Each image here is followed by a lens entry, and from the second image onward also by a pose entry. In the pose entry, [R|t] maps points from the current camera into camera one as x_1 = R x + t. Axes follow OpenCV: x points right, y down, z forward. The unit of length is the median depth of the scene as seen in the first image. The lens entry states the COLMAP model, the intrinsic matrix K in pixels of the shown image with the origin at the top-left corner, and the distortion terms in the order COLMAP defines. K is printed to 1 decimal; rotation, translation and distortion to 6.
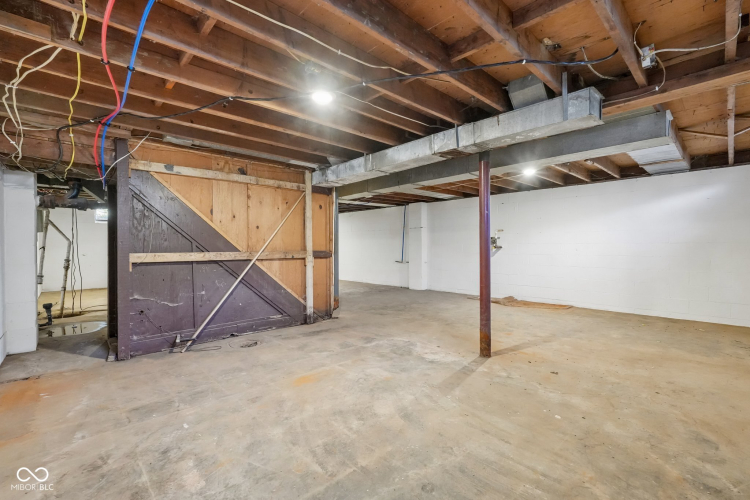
lens RADIAL K [[328.6, 0, 373.8], [0, 328.6, 252.0], [0, 0, 1]] dist [-0.014489, 0.006935]
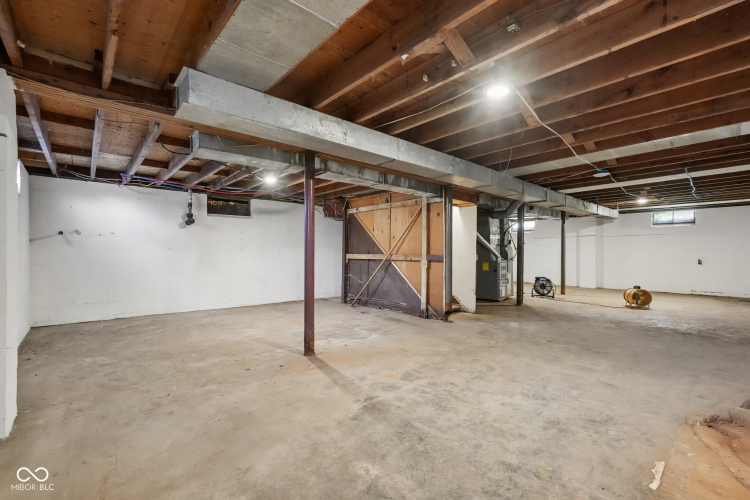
lens RADIAL K [[328.6, 0, 373.8], [0, 328.6, 252.0], [0, 0, 1]] dist [-0.014489, 0.006935]
pose [[-0.015592, 0.000511, -0.999878, 1.439946], [-0.014302, 0.999897, 0.000734, -0.015192], [0.999776, 0.014312, -0.015583, 1.266904]]
